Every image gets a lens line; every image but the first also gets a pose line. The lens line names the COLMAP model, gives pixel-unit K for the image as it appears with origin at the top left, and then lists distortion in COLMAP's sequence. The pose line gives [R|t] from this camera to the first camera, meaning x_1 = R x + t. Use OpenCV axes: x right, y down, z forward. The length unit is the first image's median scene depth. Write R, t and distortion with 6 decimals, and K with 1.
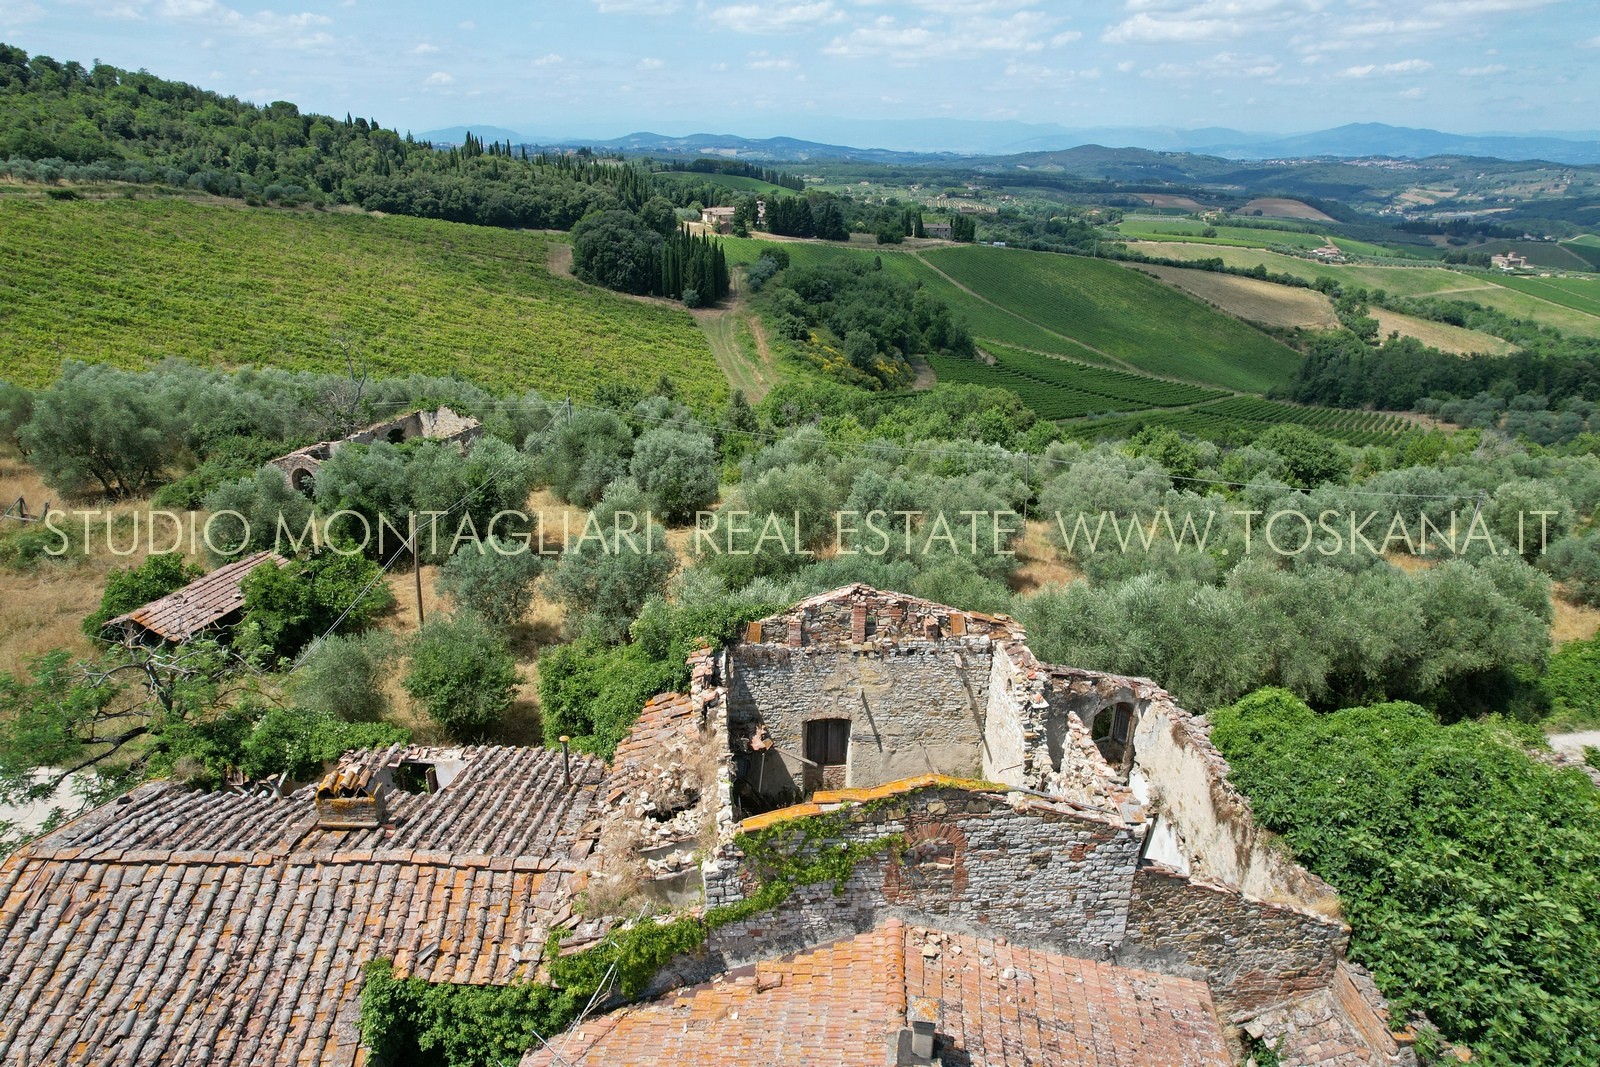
lens RADIAL K [[1020.9, 0, 797.8], [0, 1020.9, 529.0], [0, 0, 1]] dist [-0.077574, 0.071054]
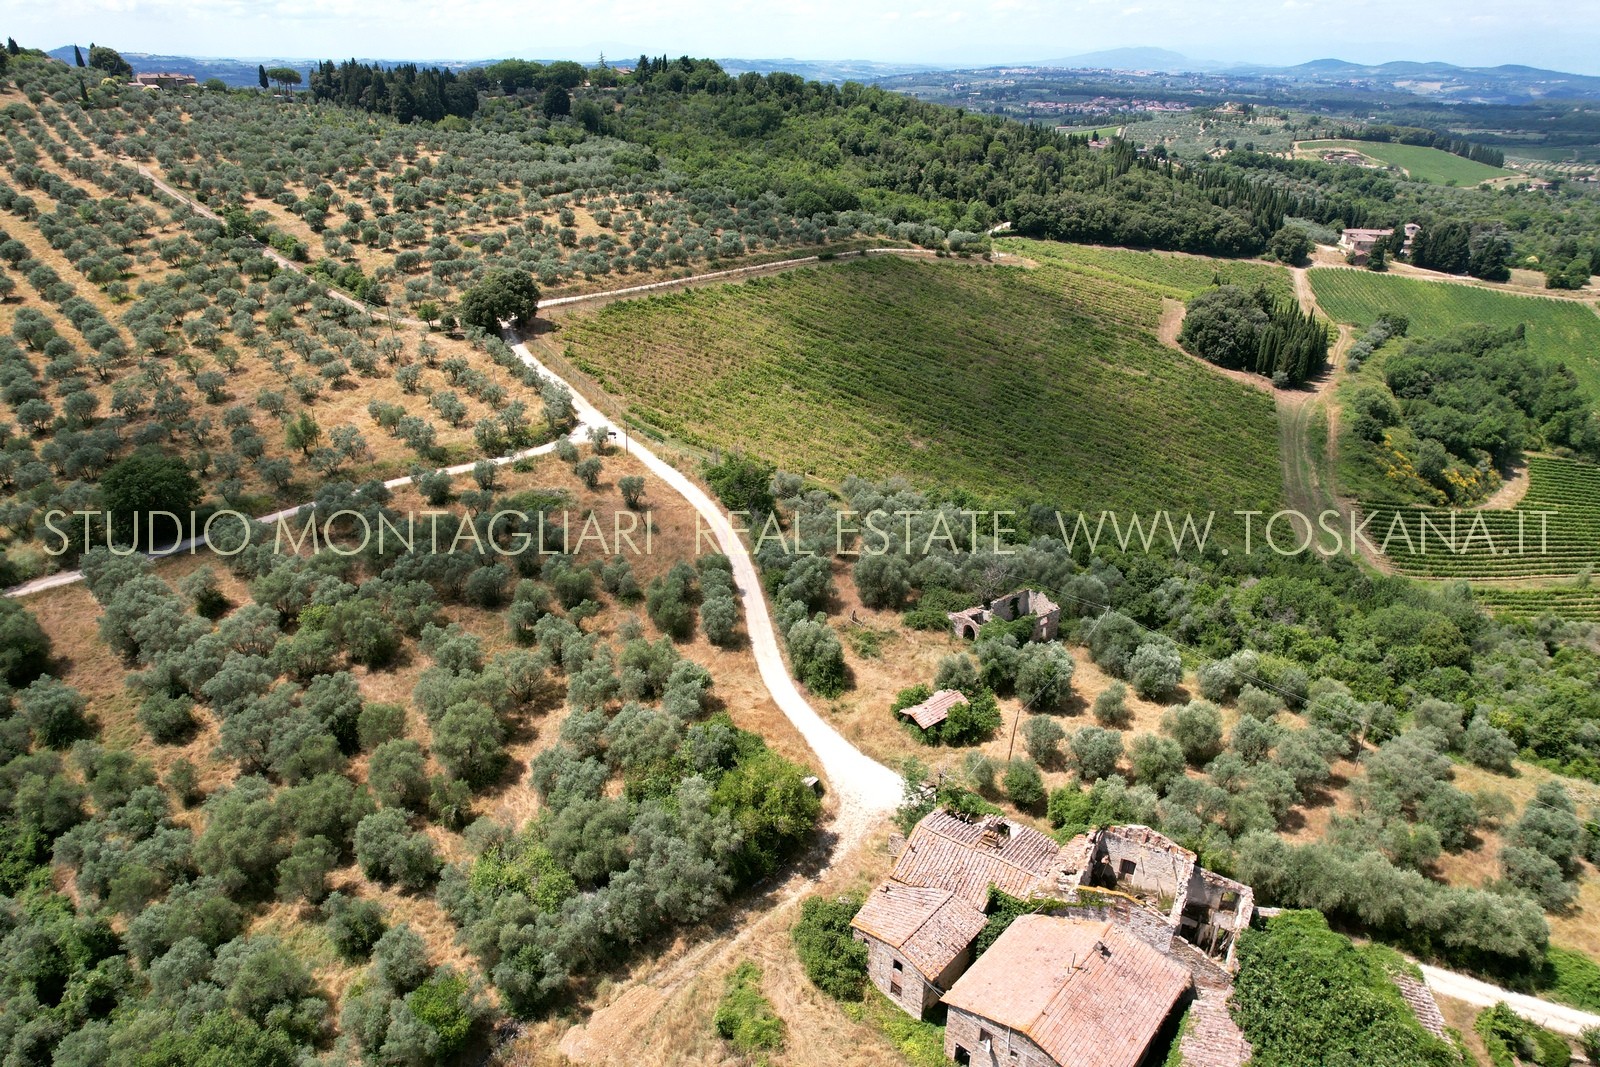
lens RADIAL K [[1020.9, 0, 797.8], [0, 1020.9, 529.0], [0, 0, 1]] dist [-0.077574, 0.071054]
pose [[0.831279, 0.236443, -0.503060, 0.046663], [-0.201799, 0.971645, 0.123219, -0.092010], [0.517930, -0.000912, 0.855422, -0.205596]]
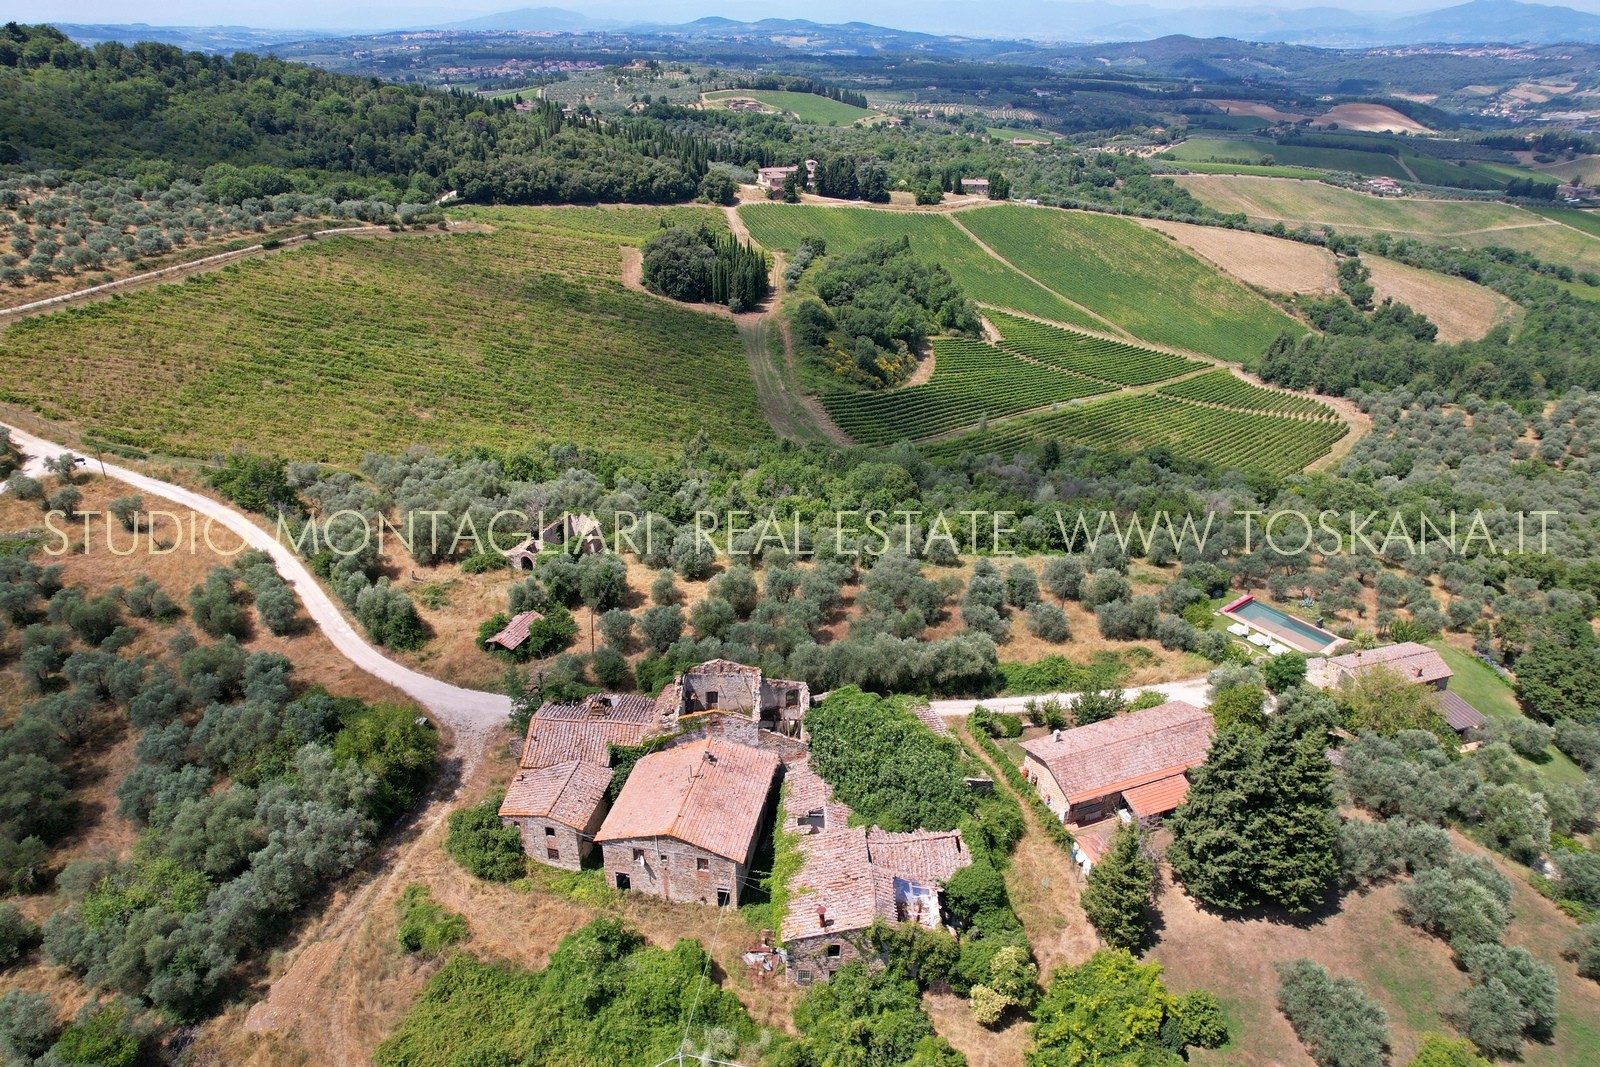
lens RADIAL K [[1020.9, 0, 797.8], [0, 1020.9, 529.0], [0, 0, 1]] dist [-0.077574, 0.071054]
pose [[0.997788, 0.028338, -0.060137, 0.052342], [-0.022195, 0.994693, 0.100470, -0.075767], [0.062665, -0.098913, 0.993121, -0.253843]]
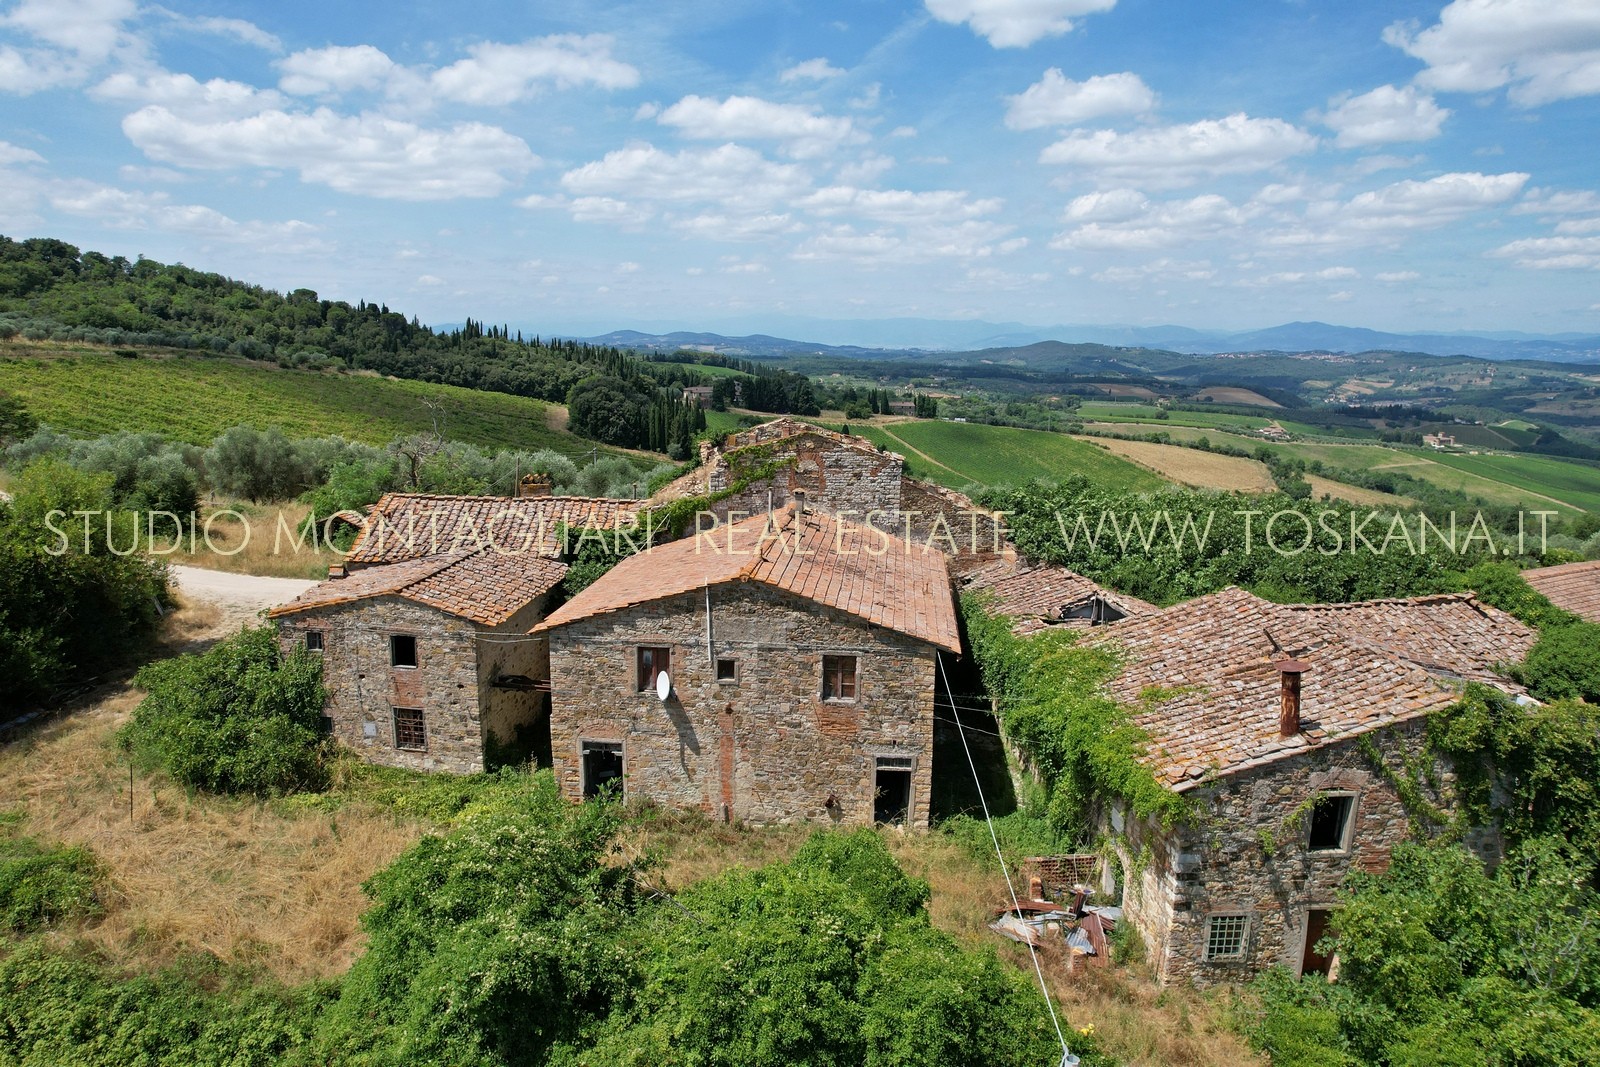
lens RADIAL K [[1020.9, 0, 797.8], [0, 1020.9, 529.0], [0, 0, 1]] dist [-0.077574, 0.071054]
pose [[0.999729, -0.002954, 0.023071, 0.003383], [0.007071, 0.983551, -0.180493, 0.054931], [-0.022159, 0.180608, 0.983306, -0.078602]]
